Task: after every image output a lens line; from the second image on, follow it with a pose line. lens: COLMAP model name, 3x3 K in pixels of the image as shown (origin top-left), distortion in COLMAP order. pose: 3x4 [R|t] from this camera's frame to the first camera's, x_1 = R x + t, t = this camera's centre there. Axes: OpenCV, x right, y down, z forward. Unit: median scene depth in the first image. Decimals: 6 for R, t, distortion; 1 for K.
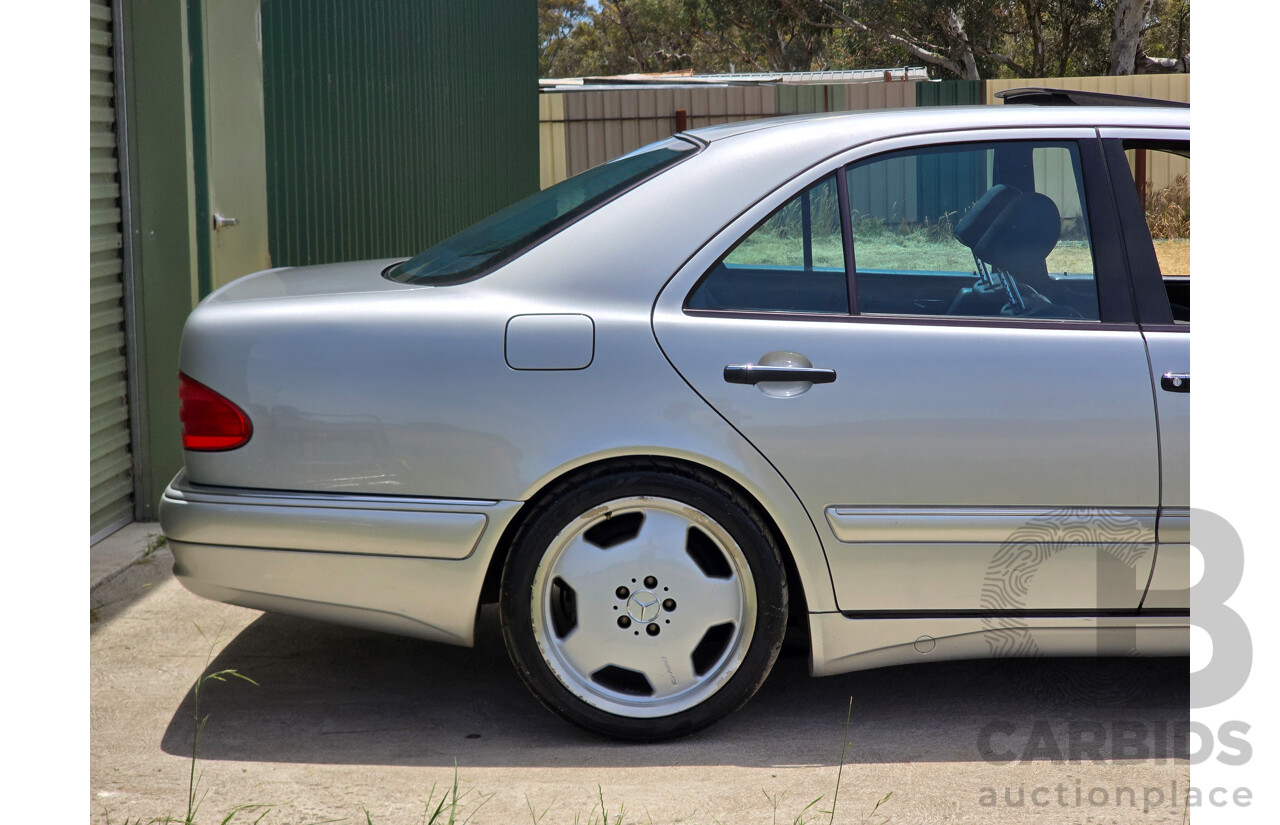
lens RADIAL K [[1799.4, 0, 644.7], [0, 1799.4, 415.9], [0, 0, 1]] dist [-0.037530, 0.000000]
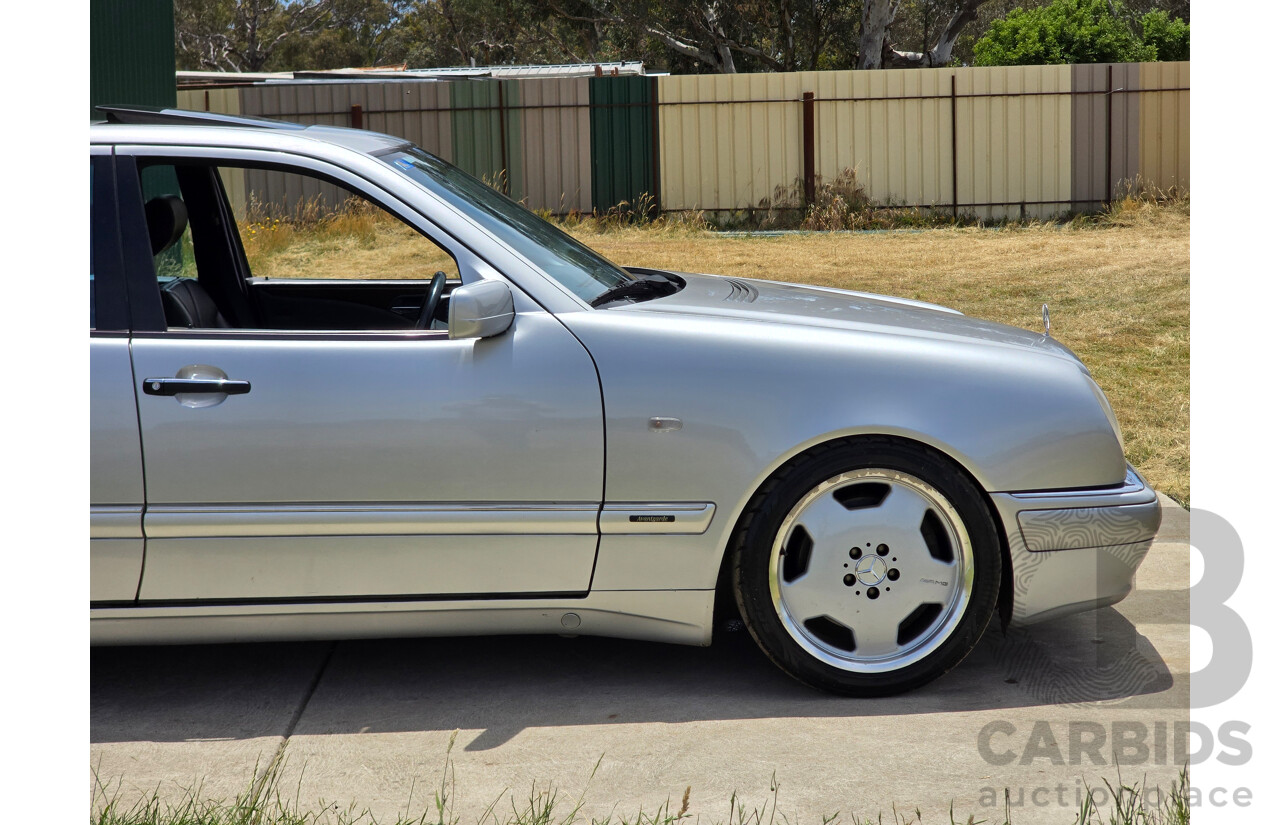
lens RADIAL K [[1799.4, 0, 634.9], [0, 1799.4, 400.5], [0, 0, 1]] dist [-0.037530, 0.000000]
pose [[0.996984, -0.010651, 0.076879, 0.292765], [0.010845, 0.999939, -0.002113, -0.002913], [-0.076852, 0.002941, 0.997038, -0.046930]]
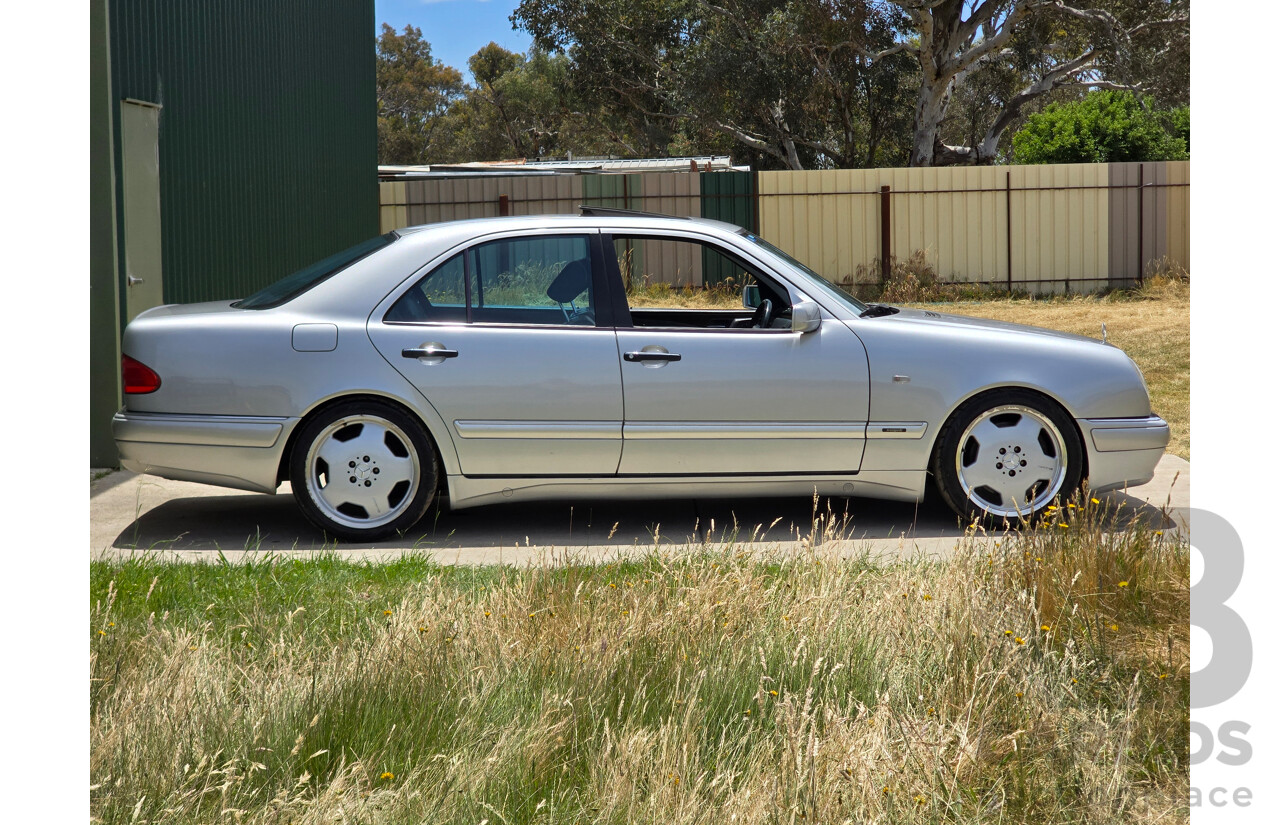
lens RADIAL K [[1799.4, 0, 644.6], [0, 1799.4, 419.6], [0, 0, 1]] dist [-0.037530, 0.000000]
pose [[0.997879, -0.003232, 0.065015, 0.106418], [0.005717, 0.999259, -0.038060, 0.074785], [-0.064843, 0.038351, 0.997158, -0.581957]]
